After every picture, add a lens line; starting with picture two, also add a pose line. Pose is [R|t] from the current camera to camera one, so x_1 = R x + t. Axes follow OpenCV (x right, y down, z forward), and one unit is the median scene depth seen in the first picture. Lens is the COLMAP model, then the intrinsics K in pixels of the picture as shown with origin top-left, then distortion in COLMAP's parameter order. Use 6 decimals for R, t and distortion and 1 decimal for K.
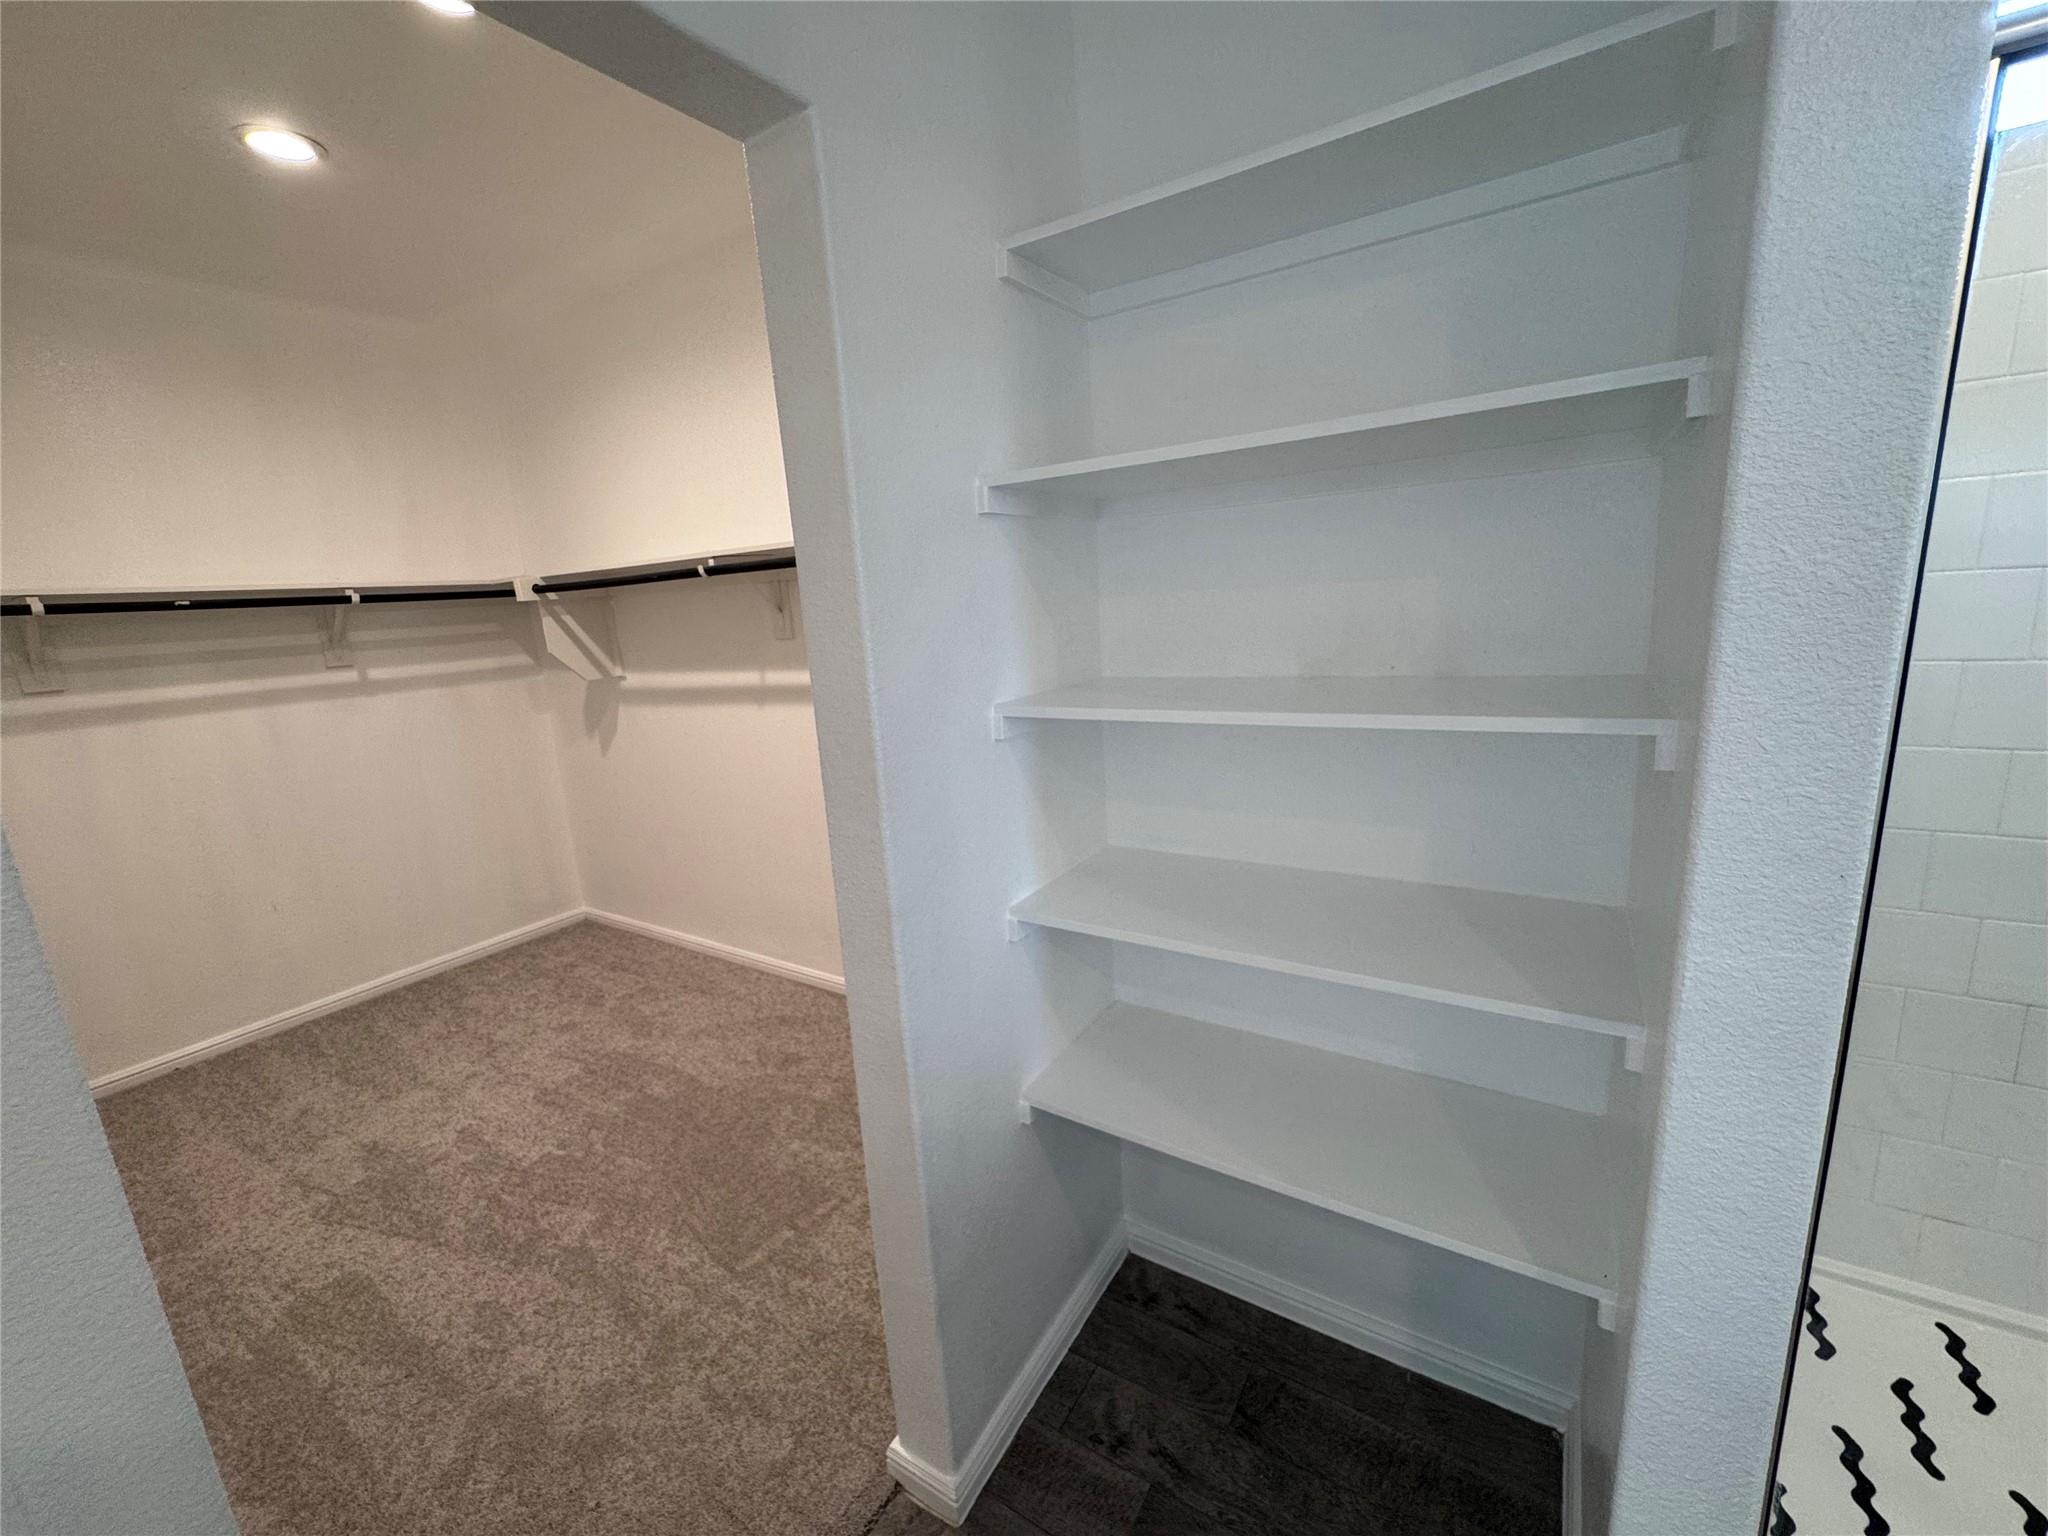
lens RADIAL K [[818.7, 0, 1020.4], [0, 818.7, 768.0], [0, 0, 1]] dist [-0.001447, 0.000260]
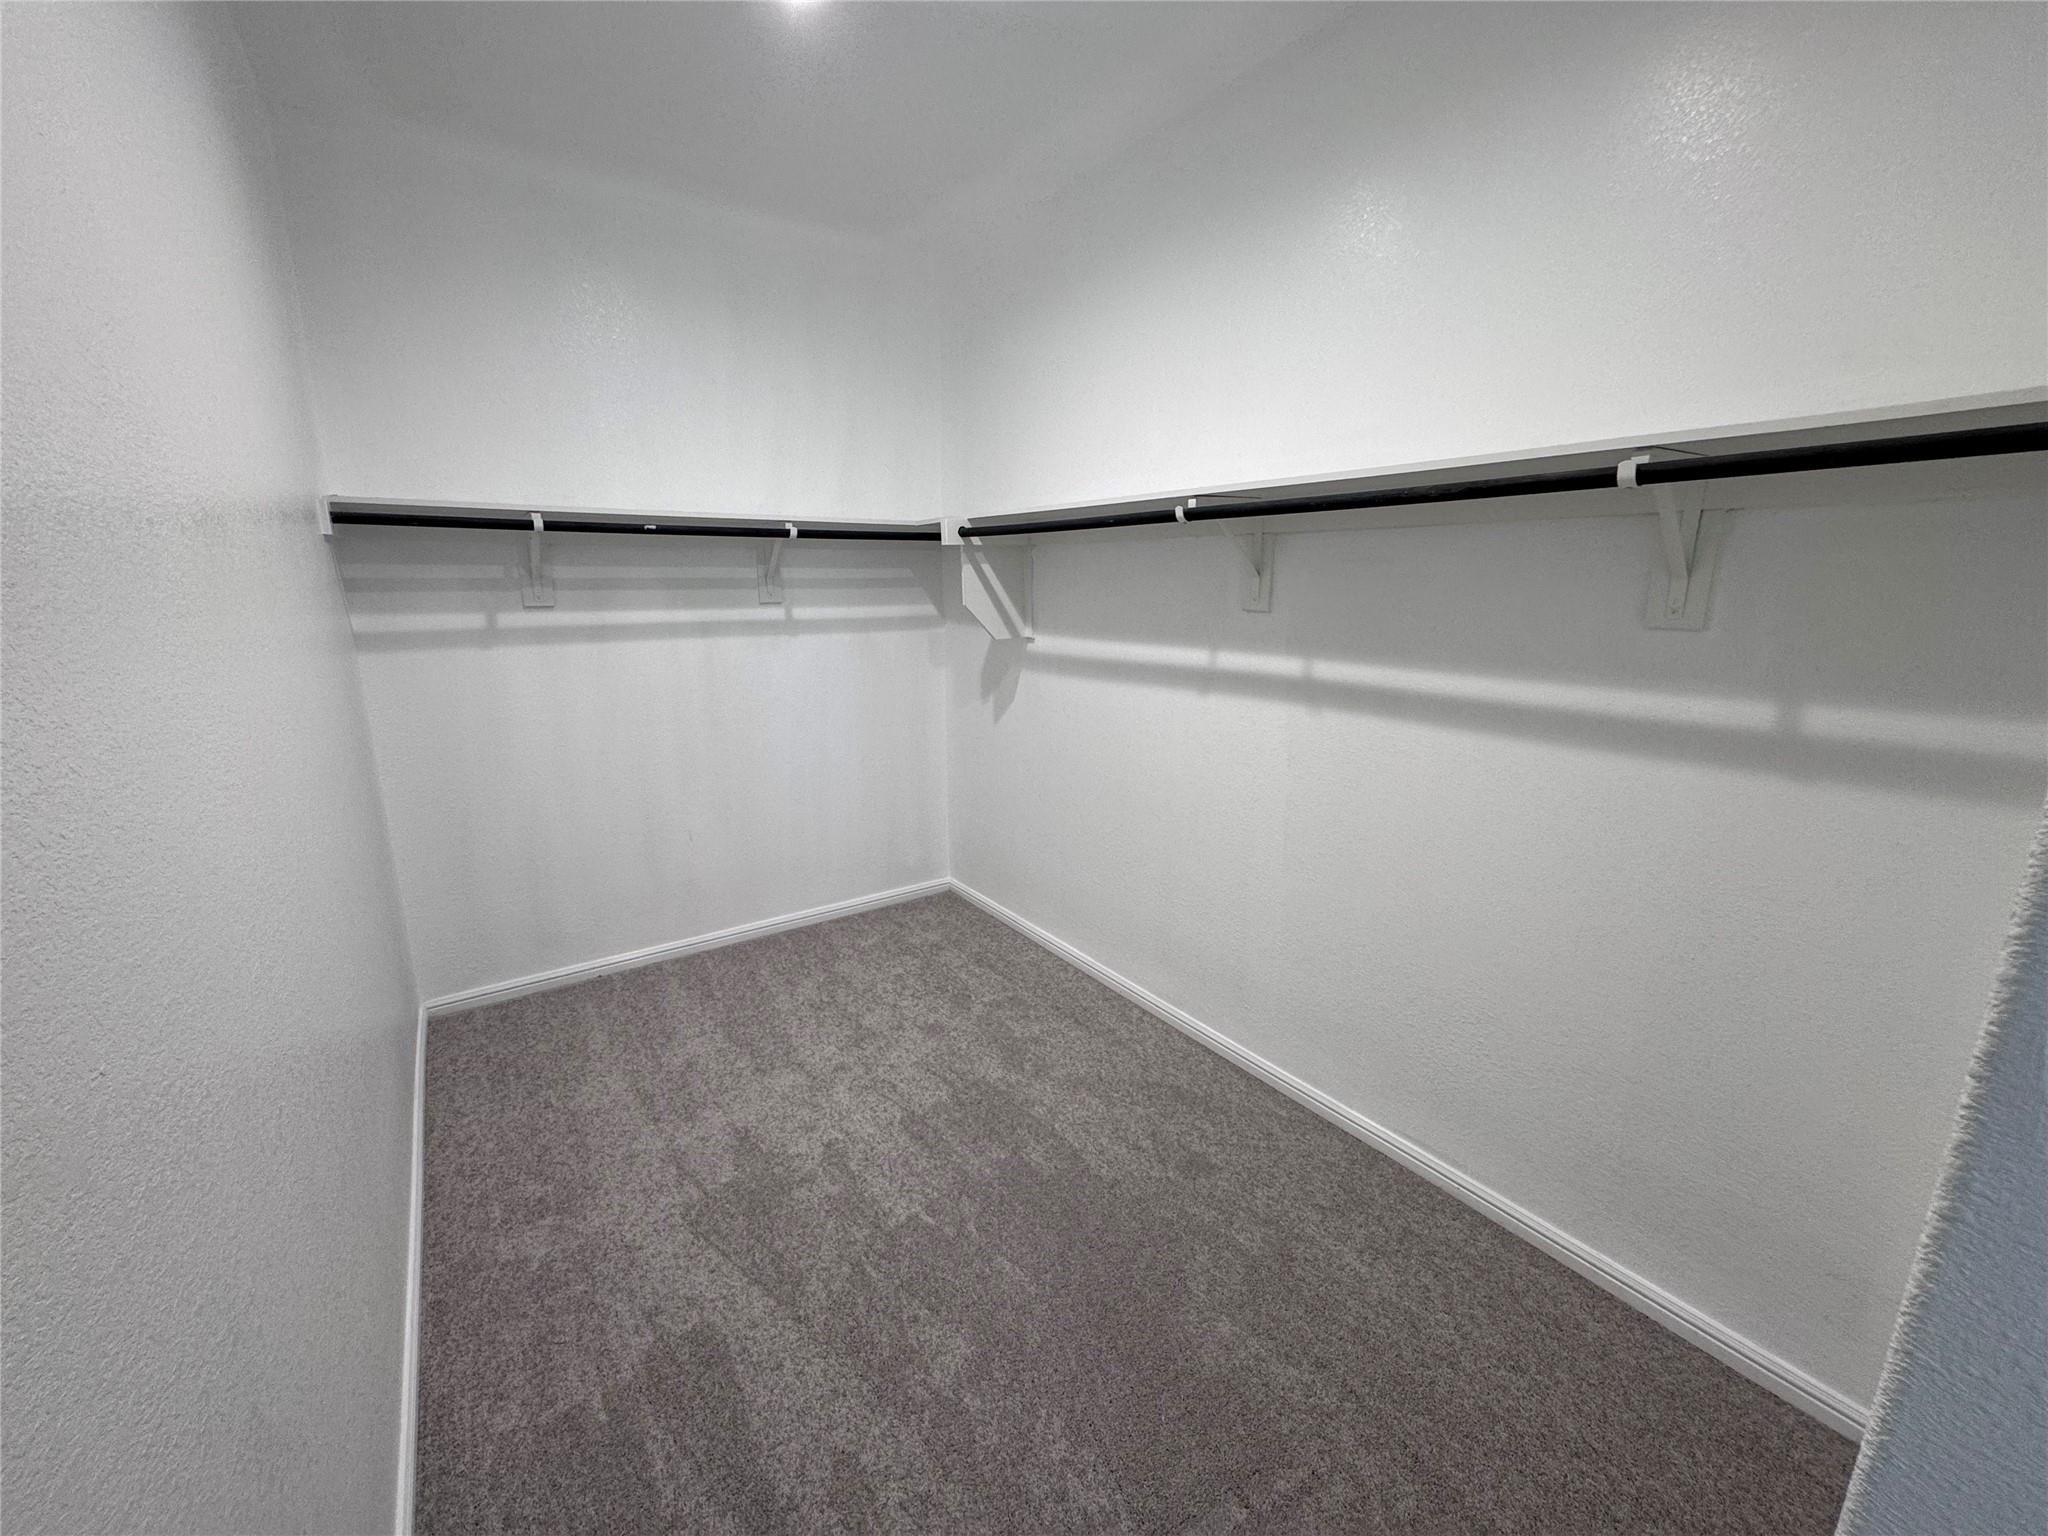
lens RADIAL K [[818.7, 0, 1028.8], [0, 818.7, 767.0], [0, 0, 1]] dist [-0.001447, 0.000260]
pose [[0.926328, 0.145144, -0.347635, -0.210069], [-0.133979, 0.989396, 0.056081, -0.030930], [0.352088, -0.005374, 0.935951, 0.227441]]
